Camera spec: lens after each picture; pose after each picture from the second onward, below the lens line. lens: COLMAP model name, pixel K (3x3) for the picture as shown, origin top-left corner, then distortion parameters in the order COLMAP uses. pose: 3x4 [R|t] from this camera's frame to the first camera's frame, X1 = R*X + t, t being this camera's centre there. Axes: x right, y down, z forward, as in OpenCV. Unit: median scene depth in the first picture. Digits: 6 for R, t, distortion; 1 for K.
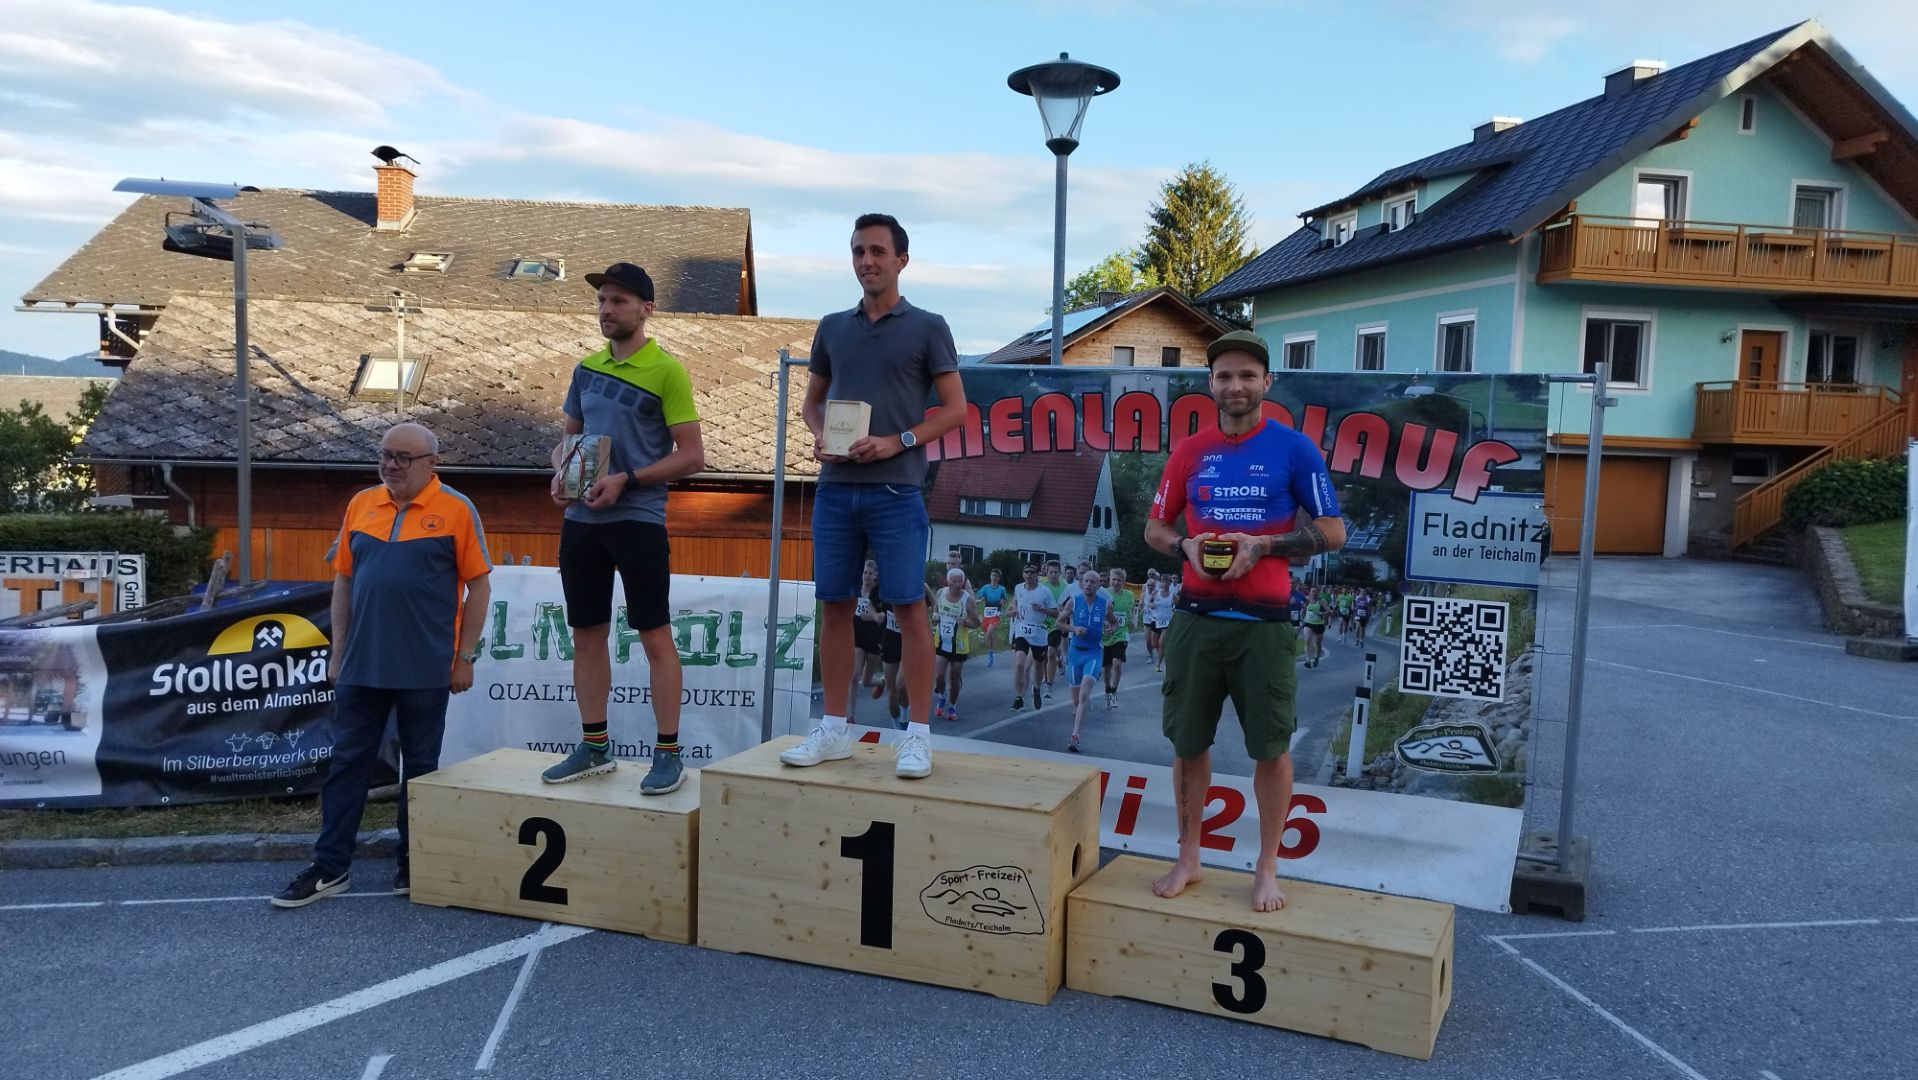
lens RADIAL K [[1372.3, 0, 959.0], [0, 1372.3, 540.0], [0, 0, 1]] dist [0.010160, 0.002565]
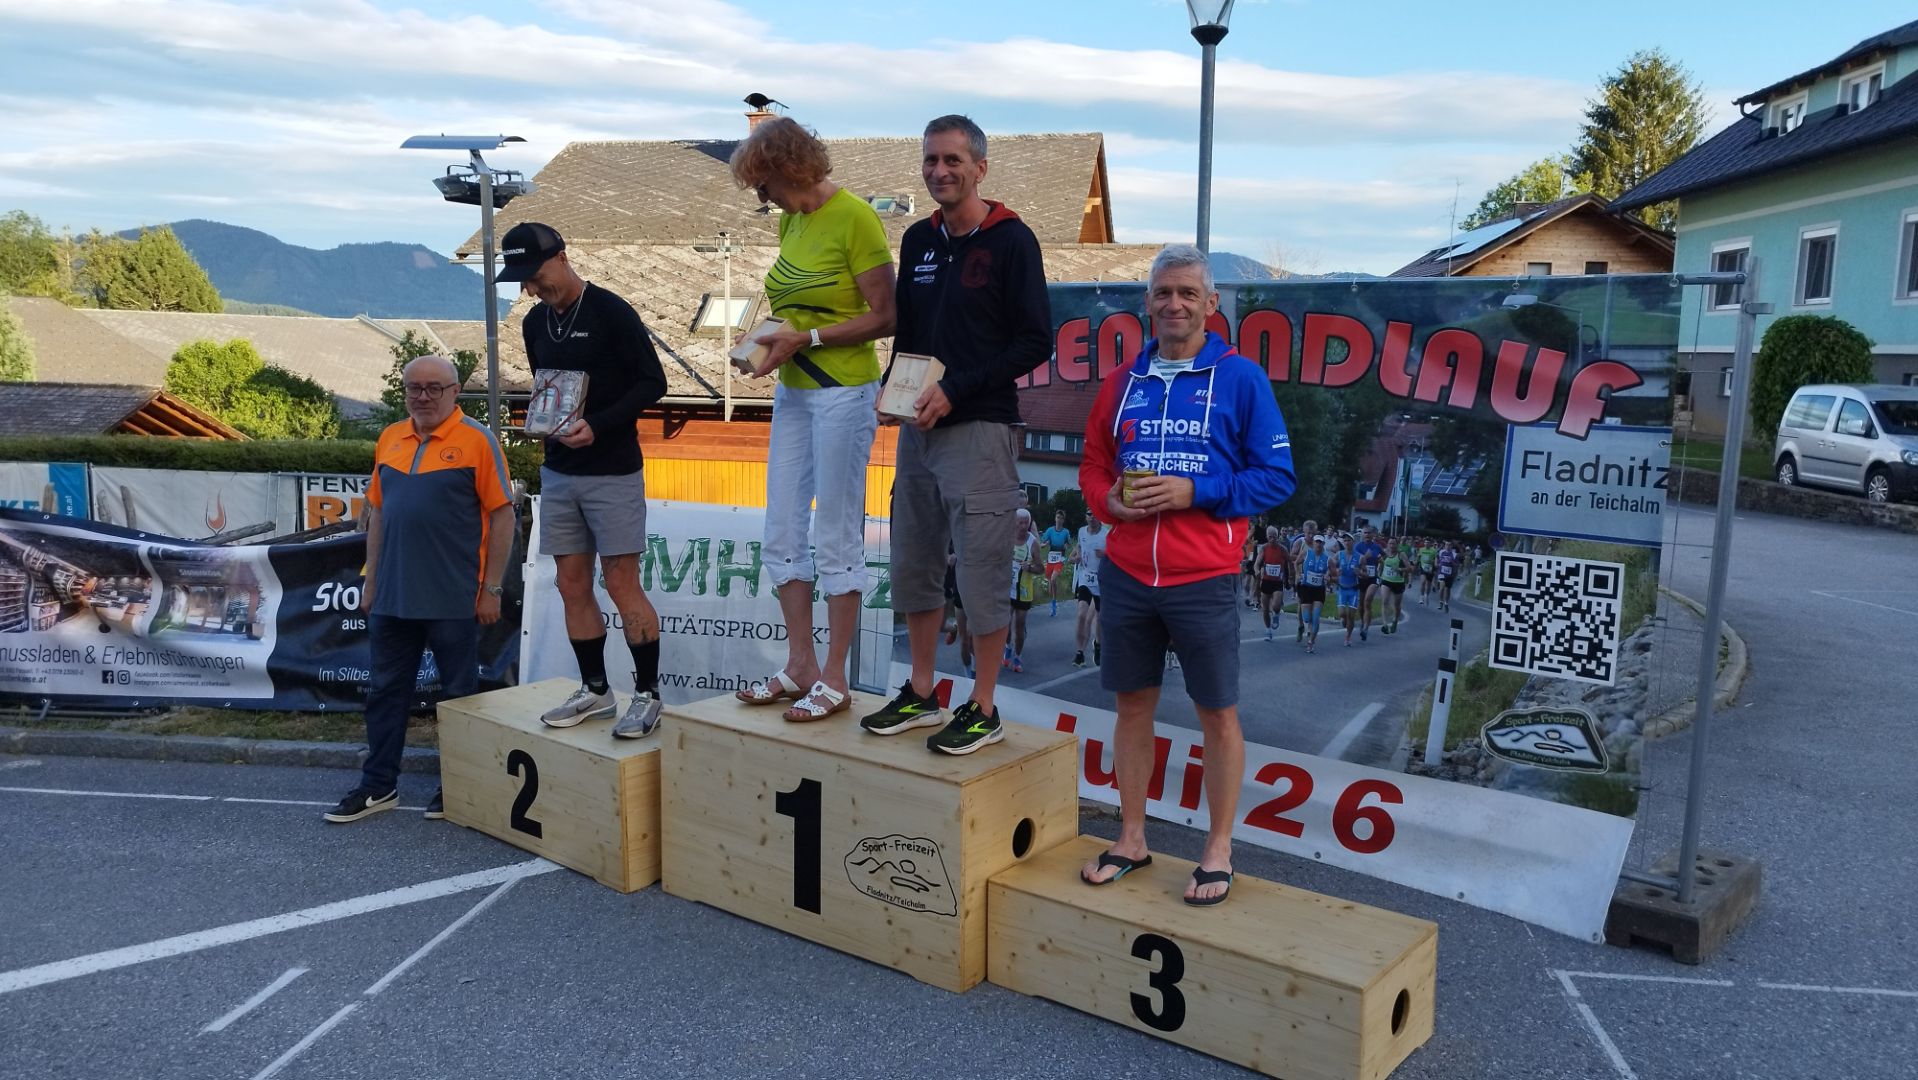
lens RADIAL K [[1380.0, 0, 959.0], [0, 1380.0, 540.0], [0, 0, 1]] dist [0.009477, 0.002869]
pose [[0.958256, 0.024401, -0.284869, 0.232507], [-0.010334, 0.998656, 0.050781, -0.004977], [0.285726, -0.045718, 0.957220, 0.103200]]
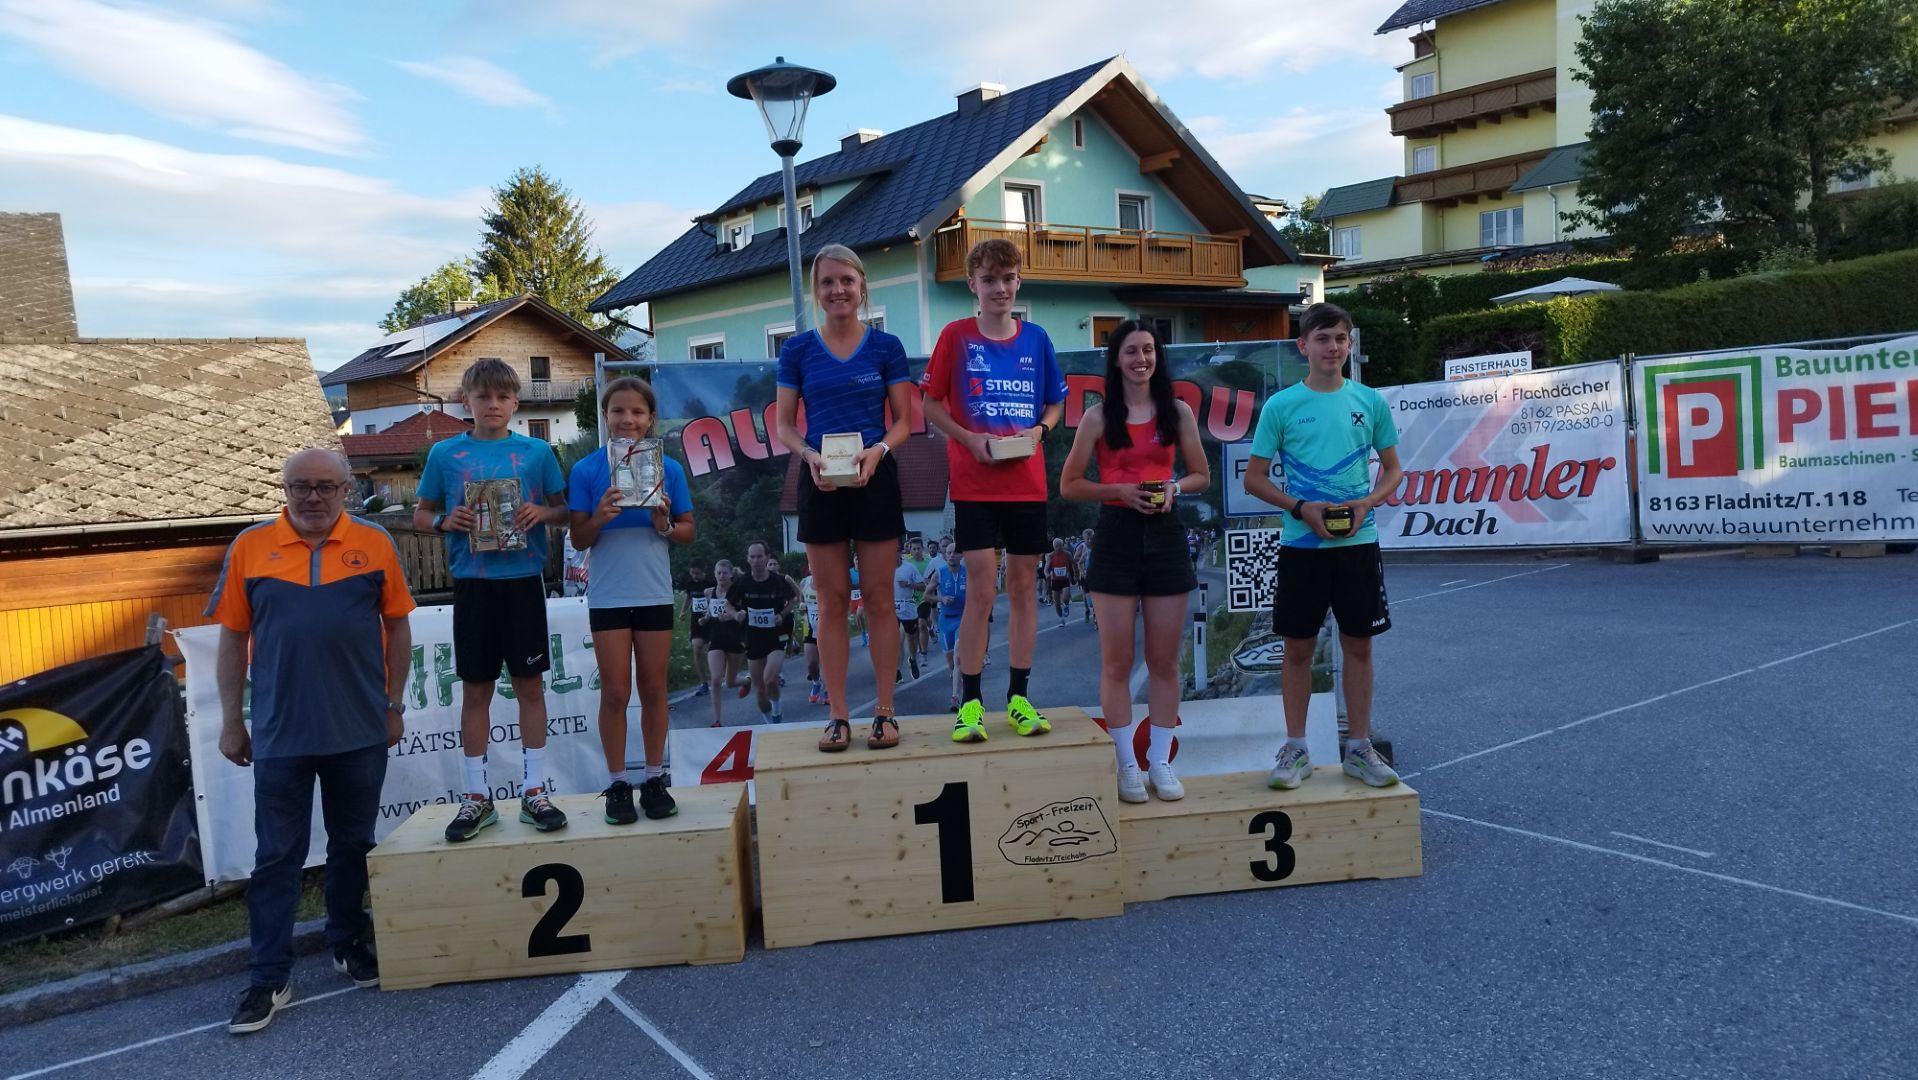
lens RADIAL K [[1377.3, 0, 952.4], [0, 1377.3, 537.0], [0, 0, 1]] dist [0.009166, 0.003551]
pose [[0.890502, -0.105589, 0.442557, -0.386485], [0.108792, 0.993897, 0.018225, -0.001976], [-0.441781, 0.031918, 0.896555, 0.032786]]
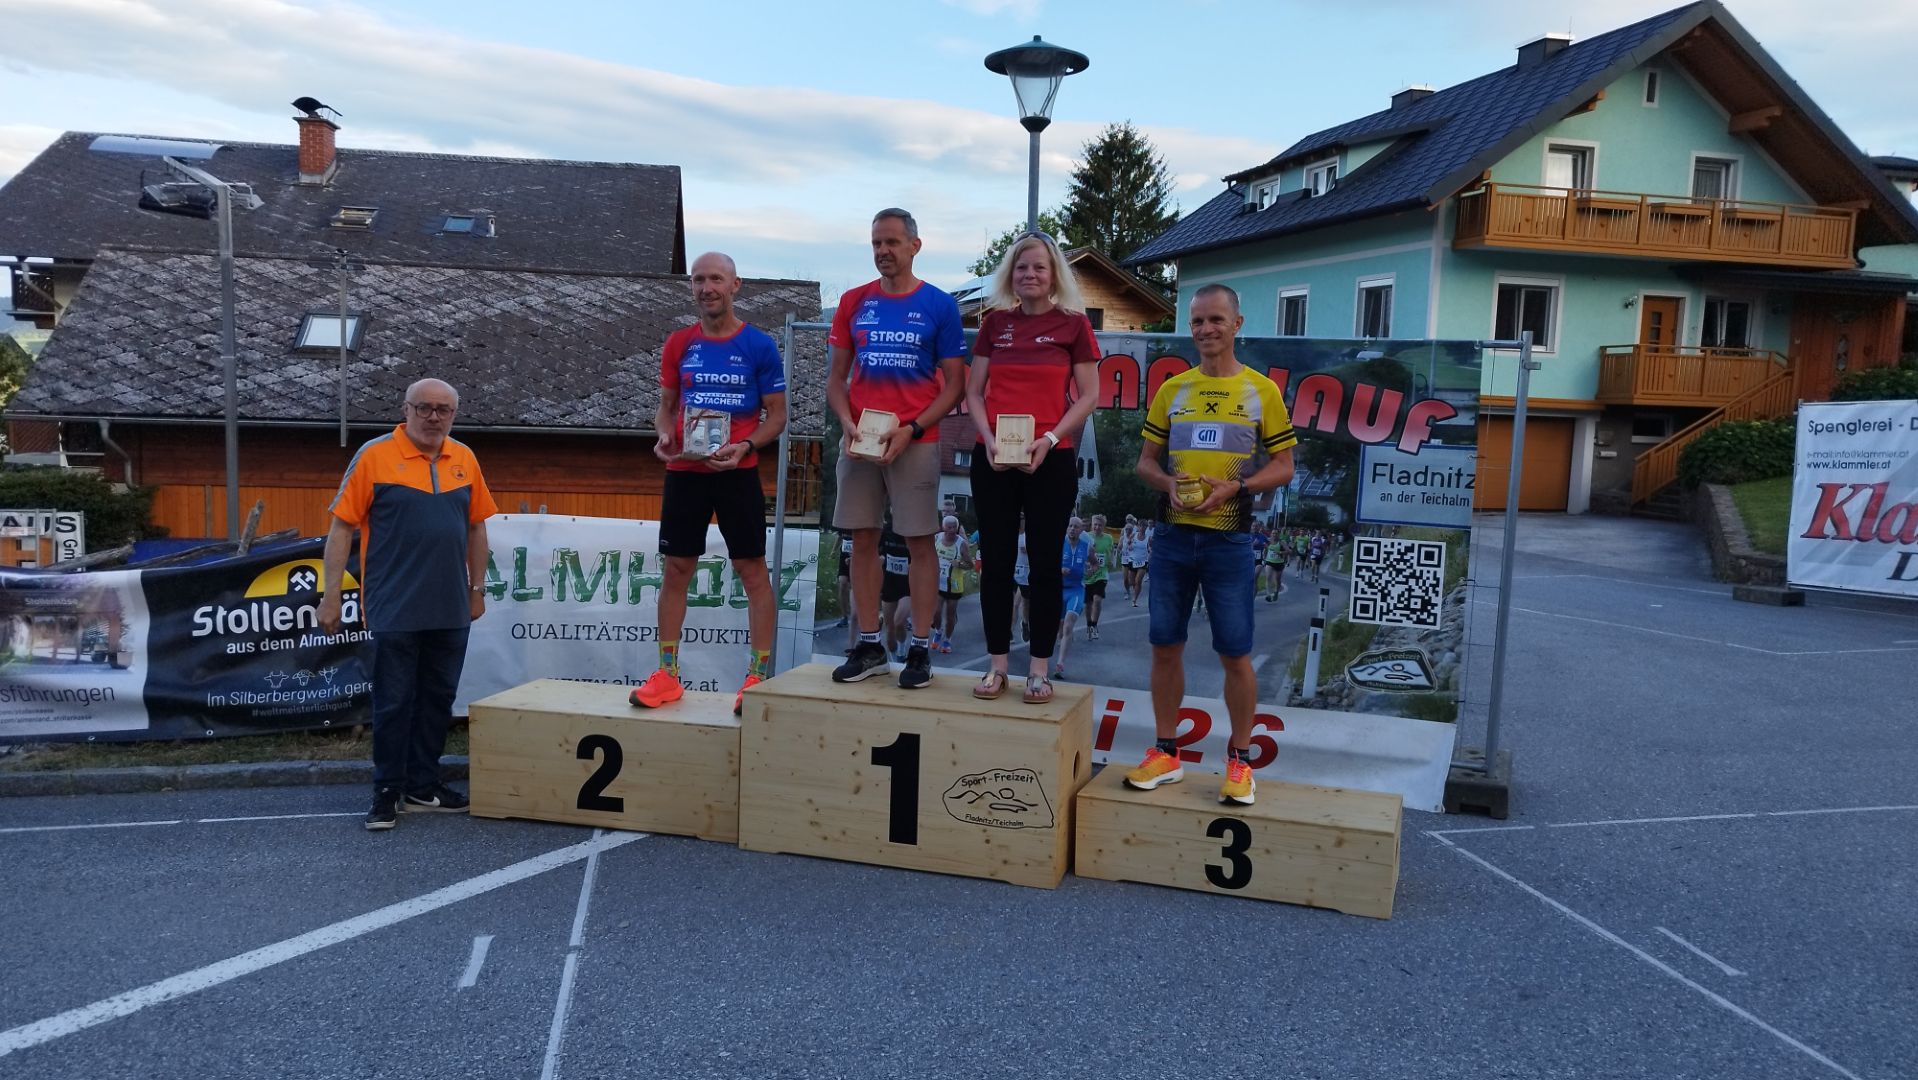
lens RADIAL K [[1374.1, 0, 955.5], [0, 1374.1, 542.0], [0, 0, 1]] dist [0.007164, 0.005351]
pose [[0.998411, -0.003051, 0.056265, -0.061621], [0.001341, 0.999537, 0.030411, 0.009329], [-0.056331, -0.030287, 0.997953, -0.100117]]
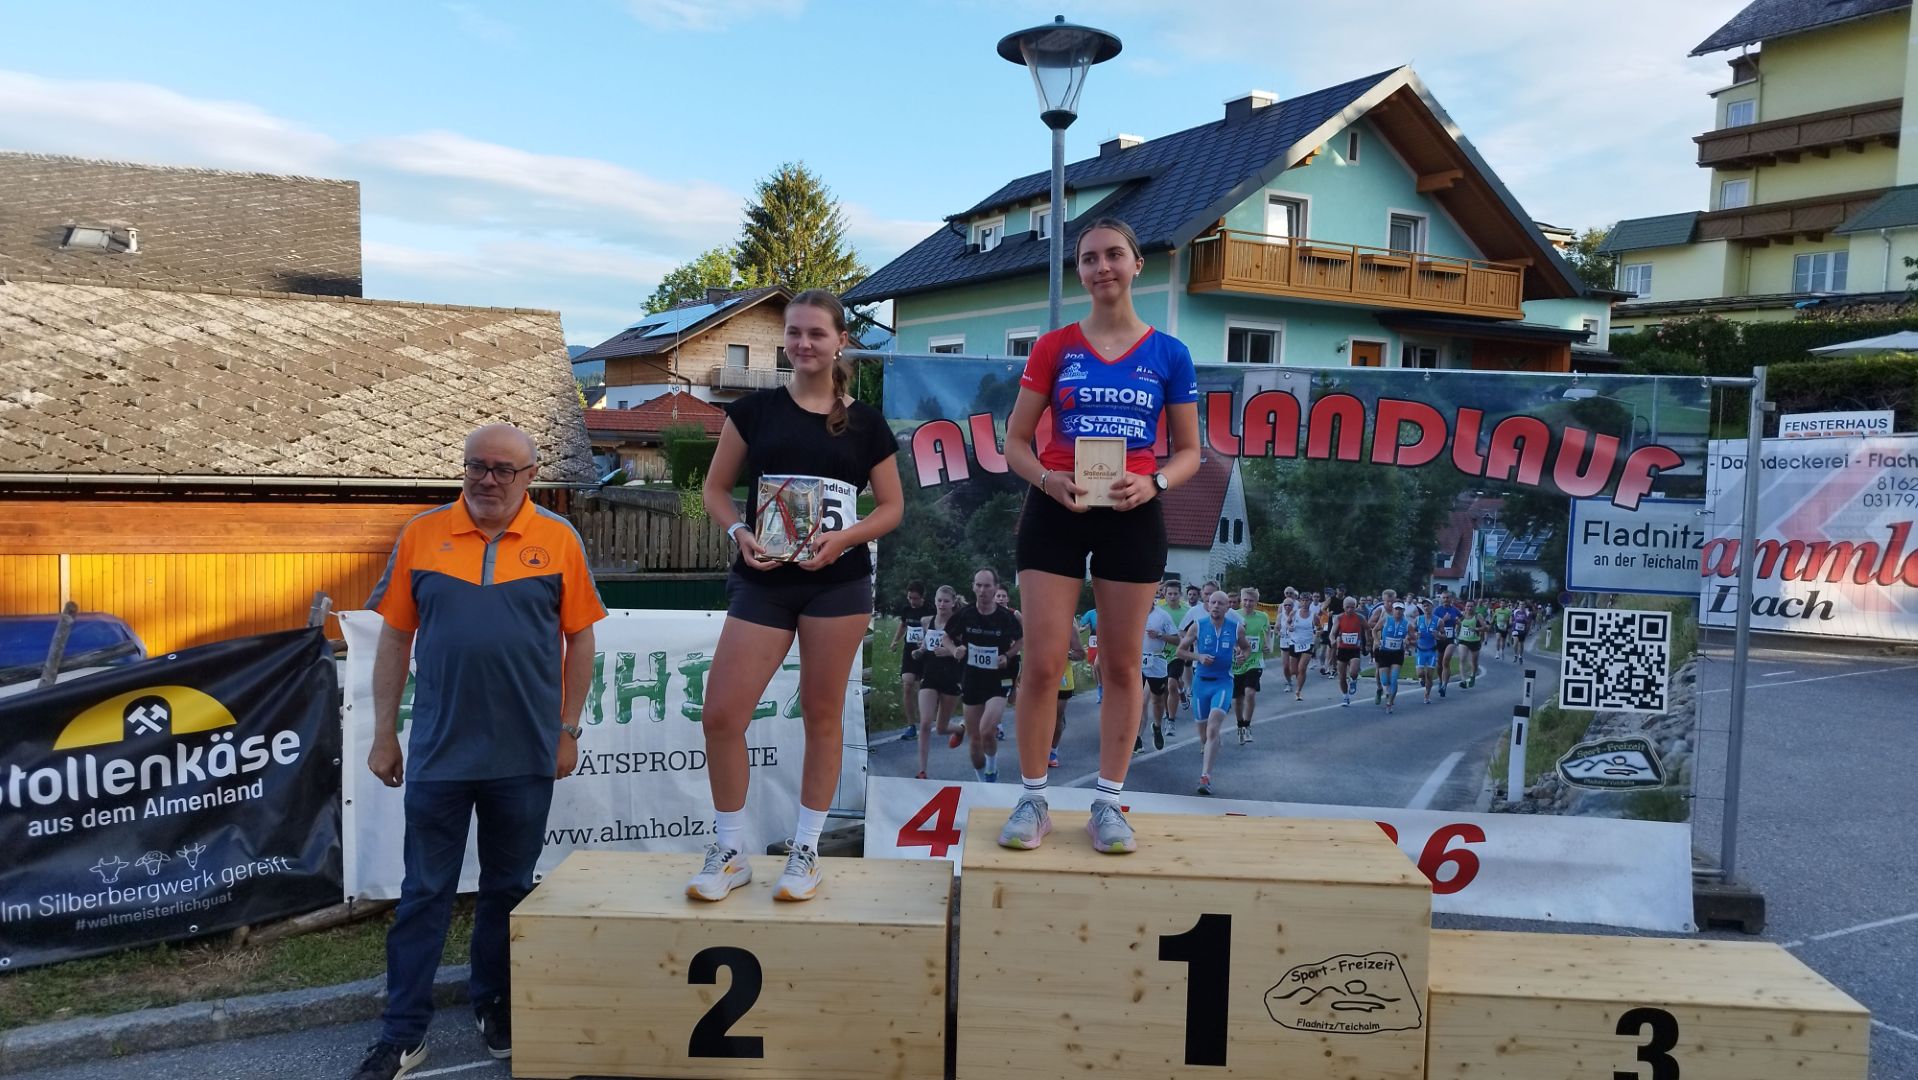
lens RADIAL K [[1375.0, 0, 956.6], [0, 1375.0, 538.5], [0, 0, 1]] dist [0.007111, 0.004734]
pose [[0.954357, -0.022269, 0.297838, -0.337640], [0.022583, 0.999742, 0.002389, -0.018142], [-0.297815, 0.004446, 0.954613, 0.197312]]
